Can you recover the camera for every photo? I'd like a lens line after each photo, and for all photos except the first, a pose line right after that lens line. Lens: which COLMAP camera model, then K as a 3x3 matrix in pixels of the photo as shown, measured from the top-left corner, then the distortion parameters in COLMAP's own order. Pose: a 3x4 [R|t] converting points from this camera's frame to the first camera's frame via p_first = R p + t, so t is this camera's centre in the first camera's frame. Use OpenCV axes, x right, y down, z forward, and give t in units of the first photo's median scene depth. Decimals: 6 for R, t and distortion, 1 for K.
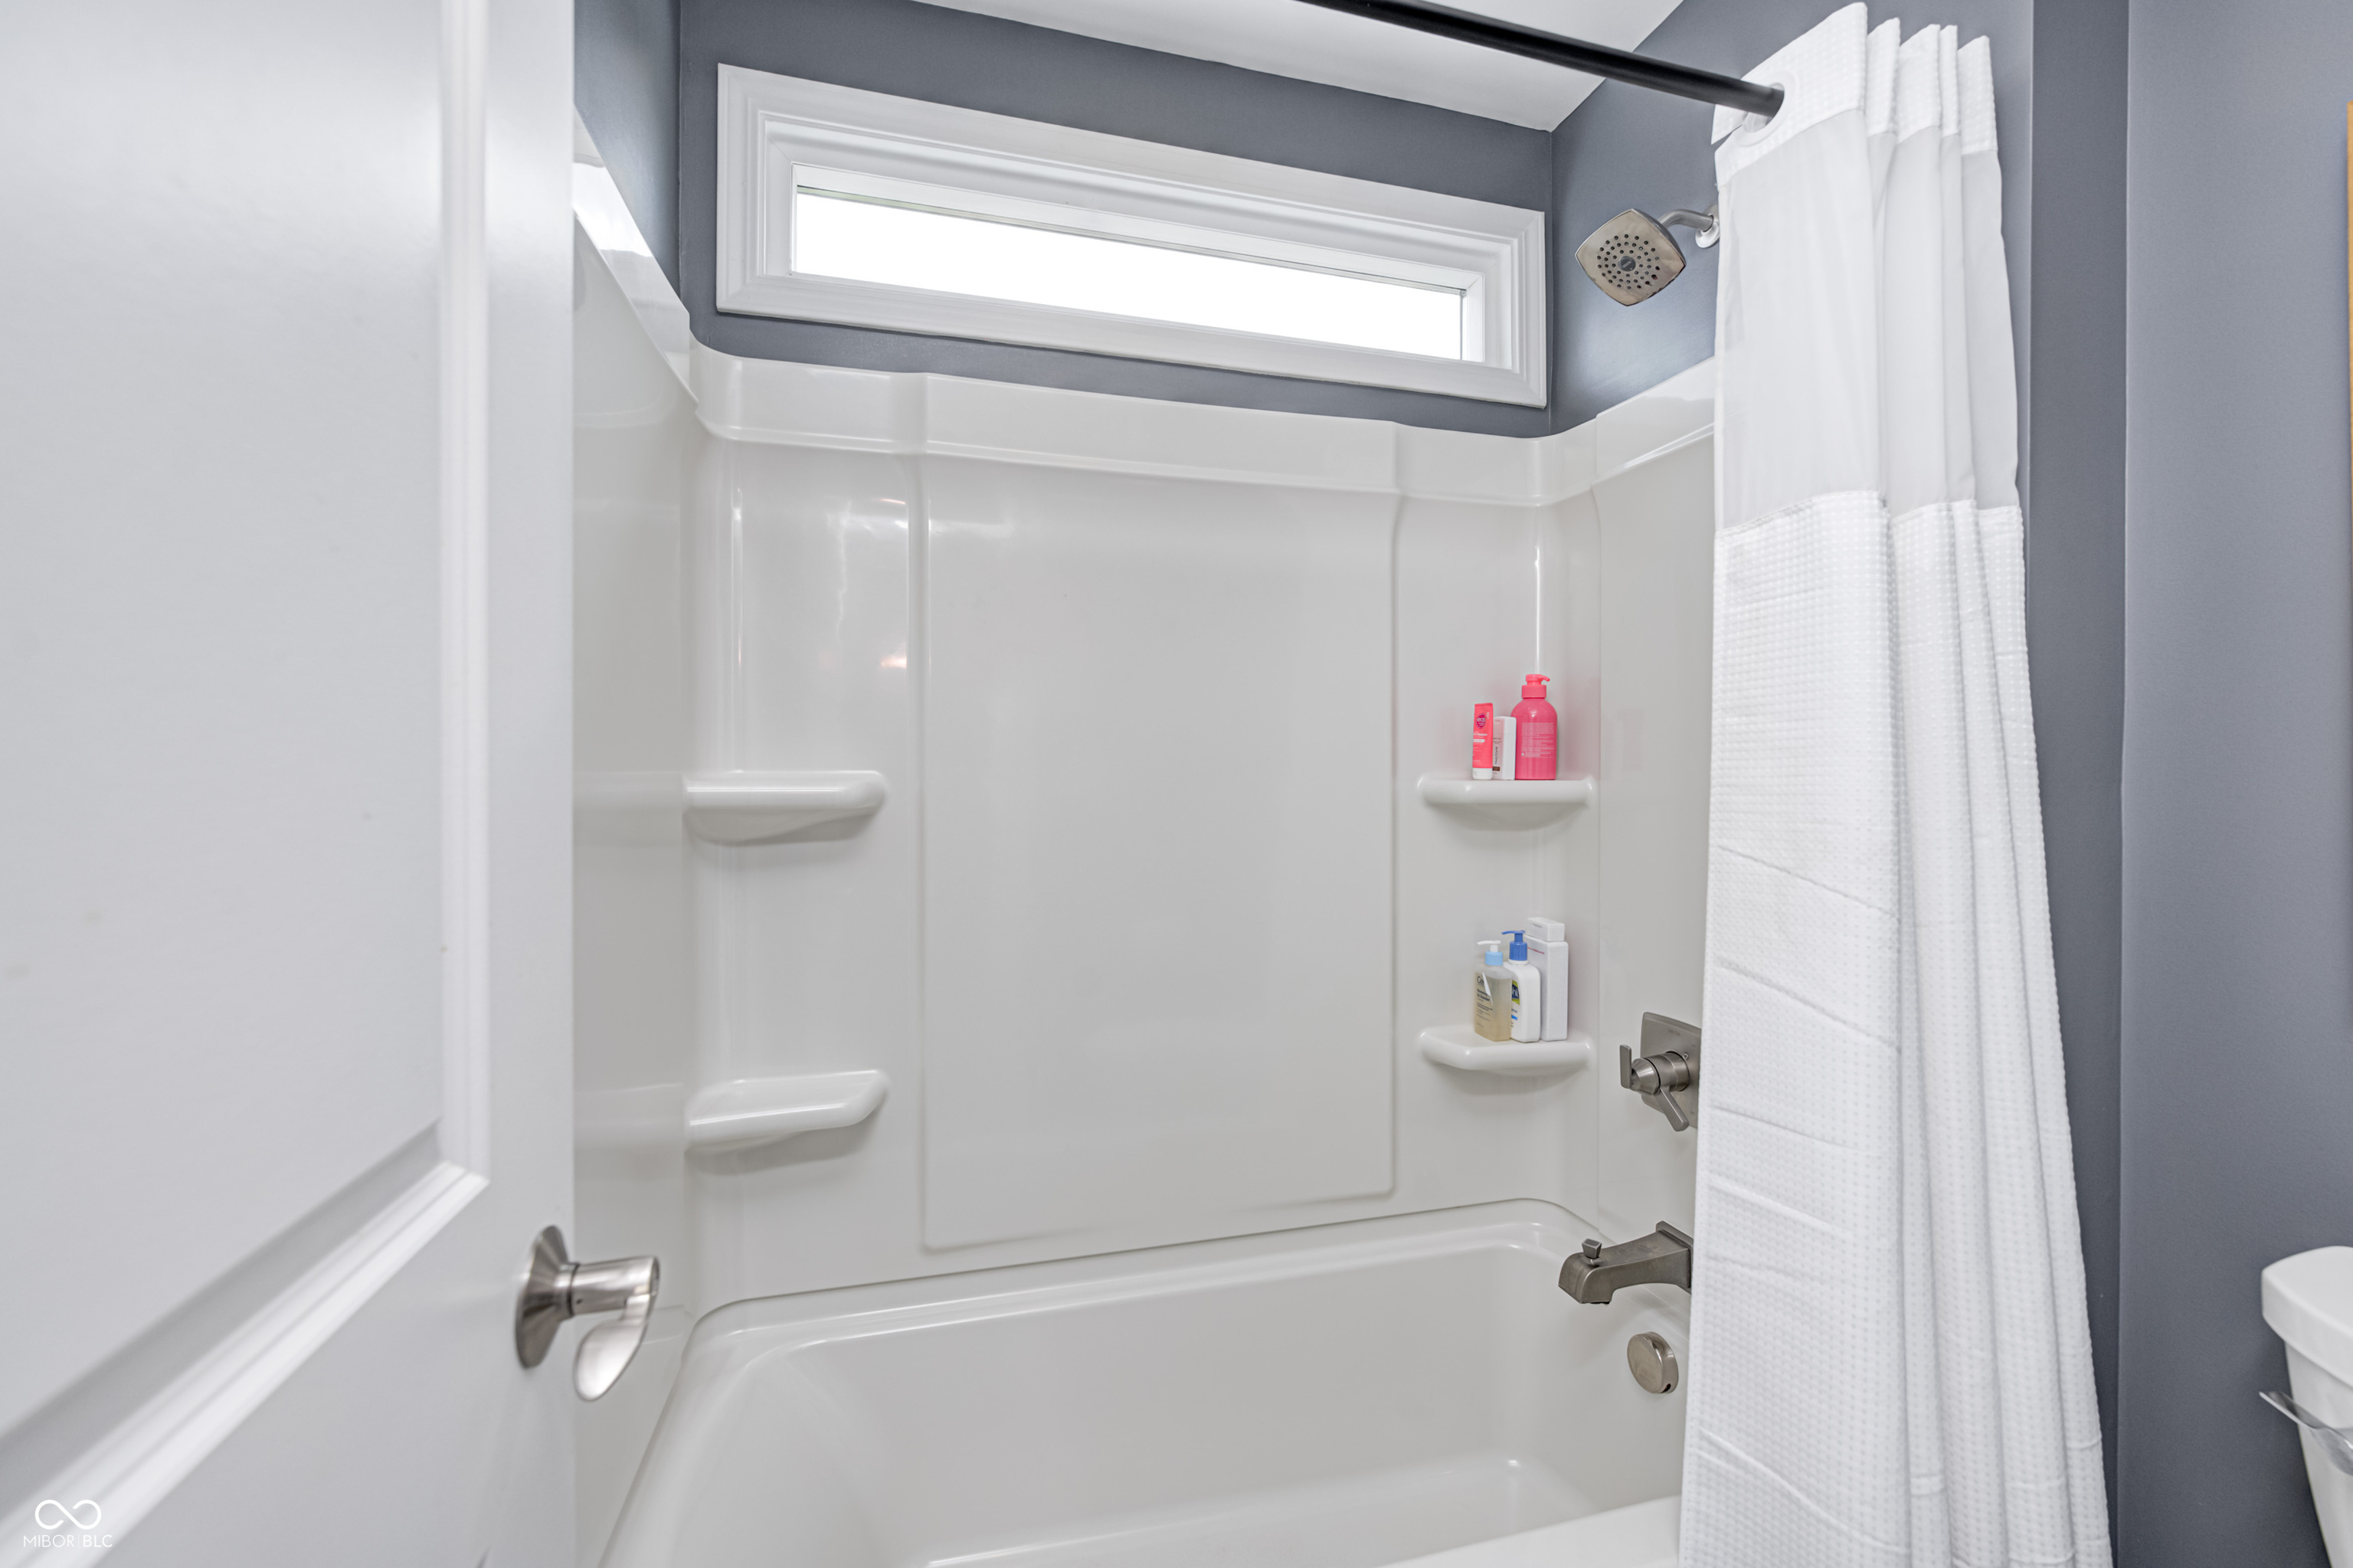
lens RADIAL K [[983.8, 0, 1176.5], [0, 983.8, 784.0], [0, 0, 1]] dist [-0.000043, 0.000144]
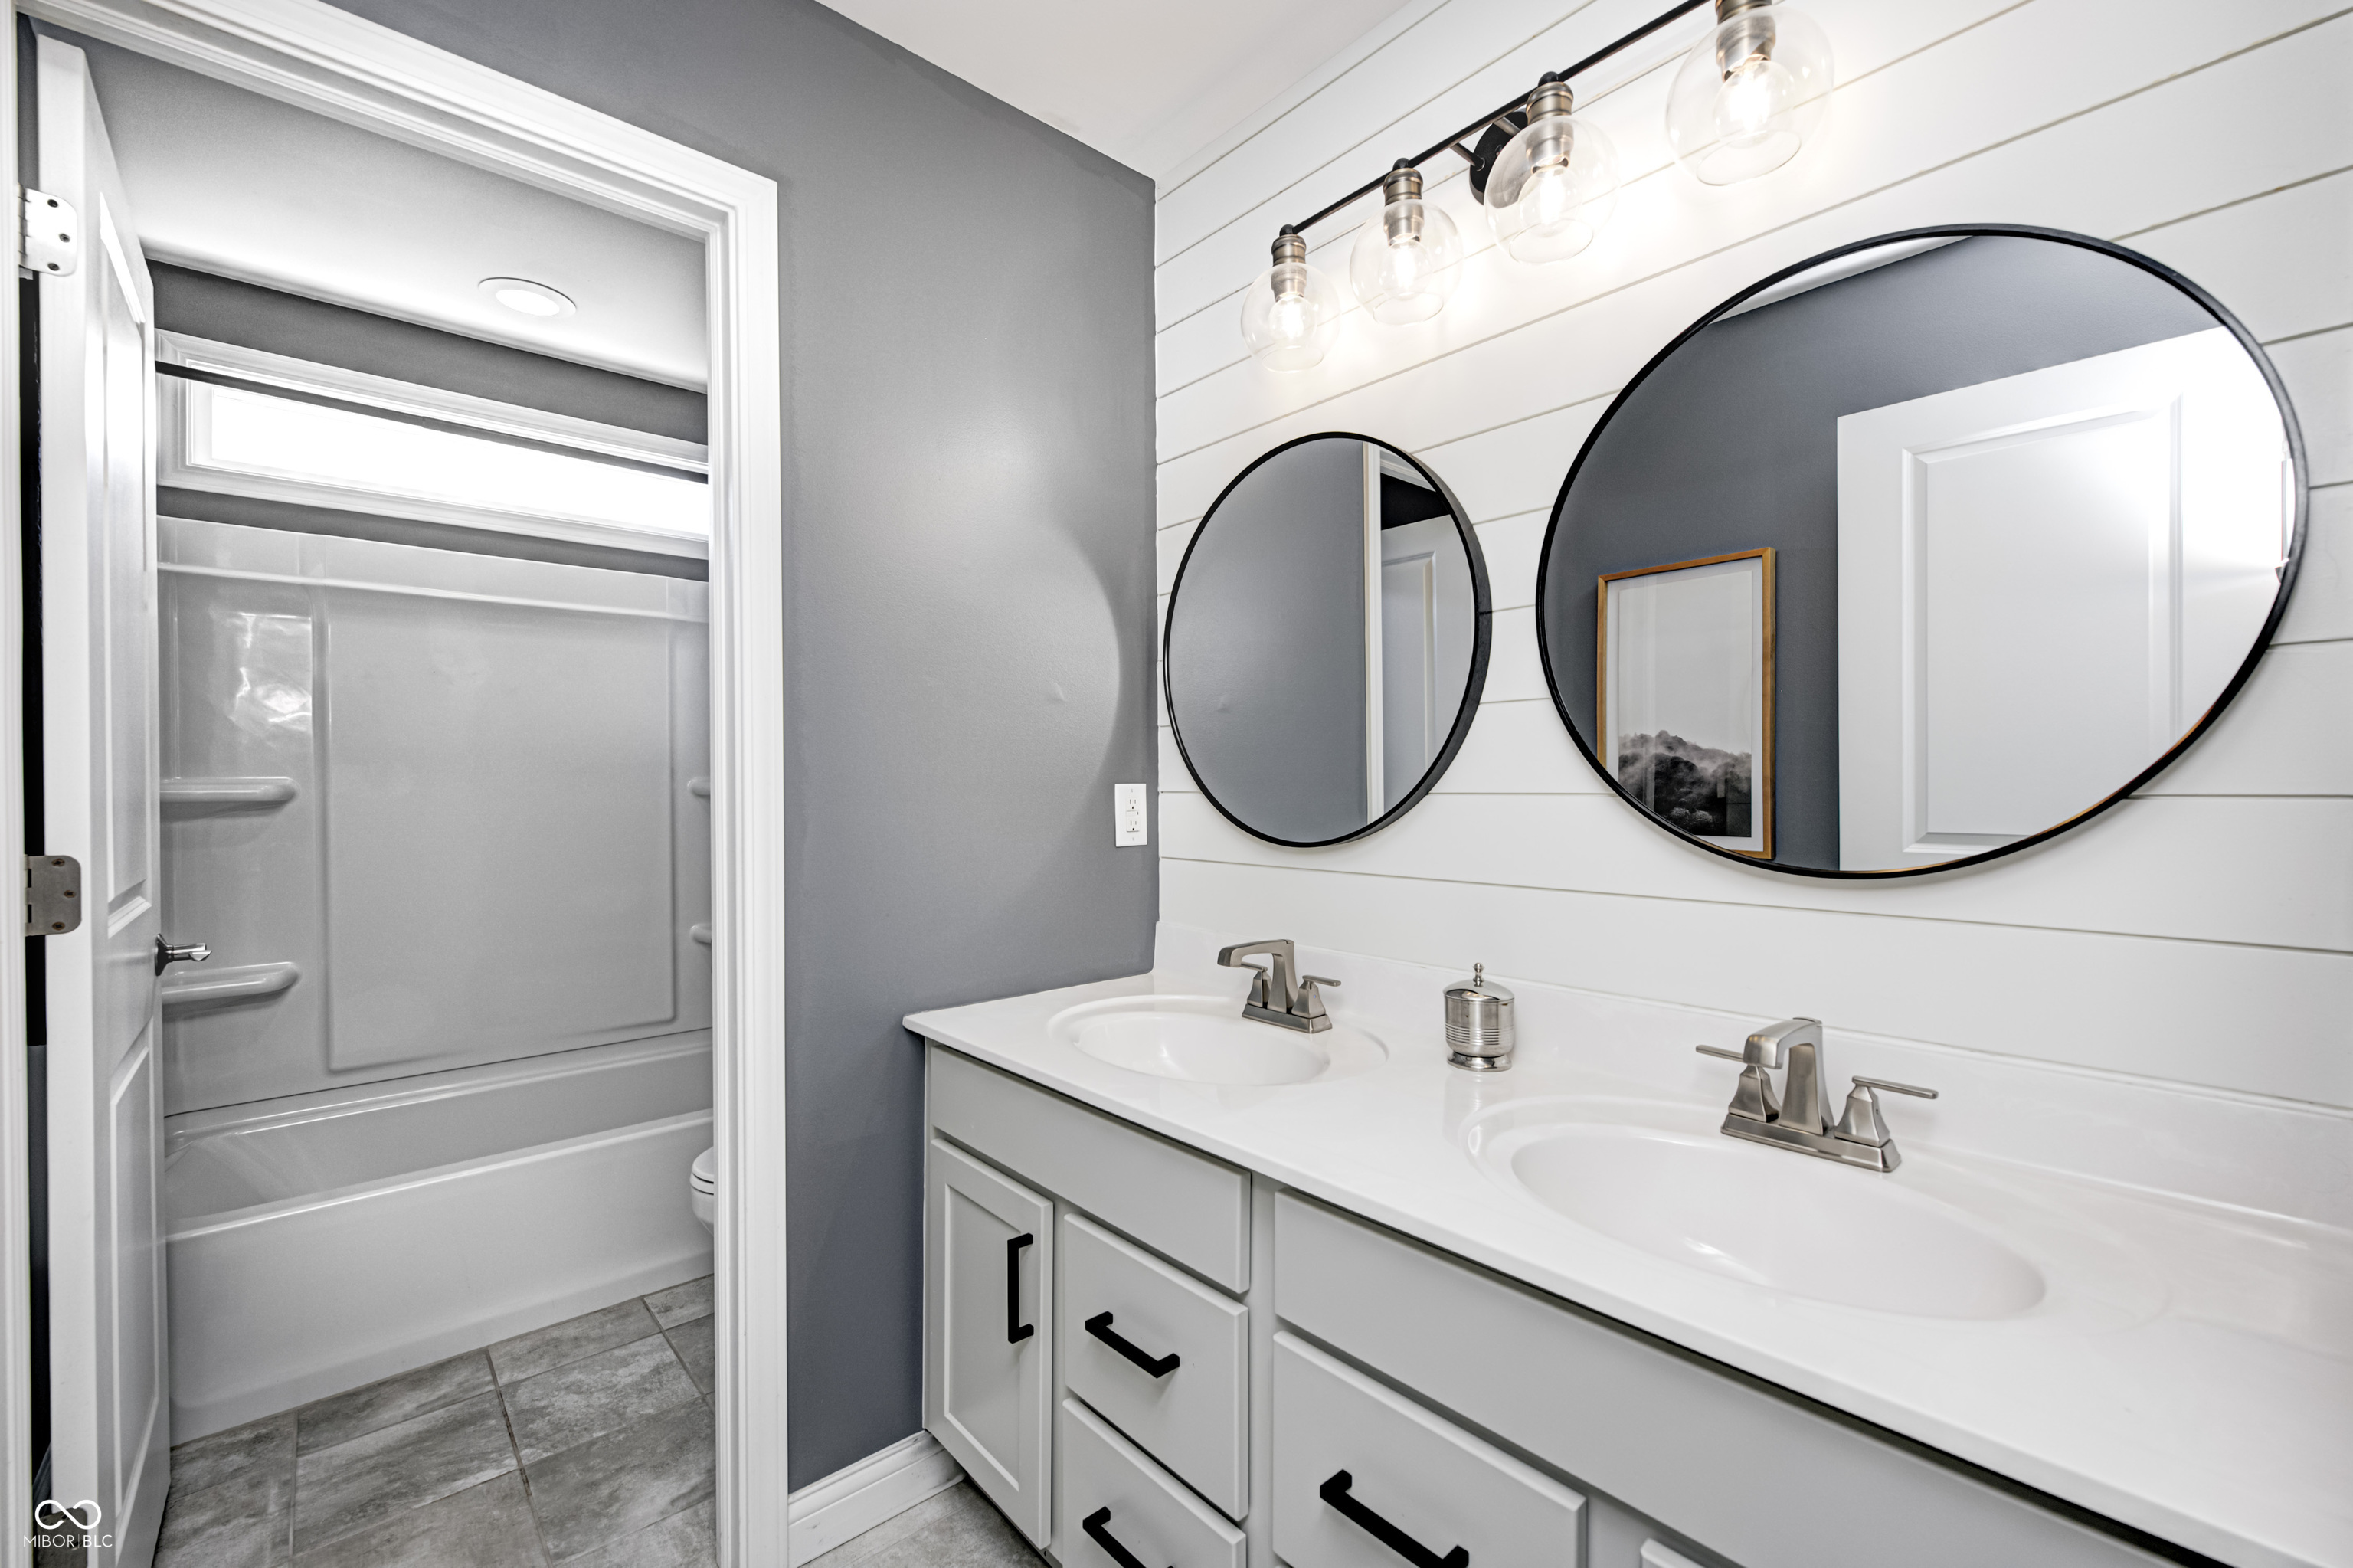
lens RADIAL K [[983.8, 0, 1176.5], [0, 983.8, 784.0], [0, 0, 1]] dist [-0.000043, 0.000144]
pose [[0.895250, -0.009719, 0.445457, 0.288498], [0.011324, 0.999935, -0.000942, 0.016518], [-0.445419, 0.005888, 0.895303, -1.121103]]
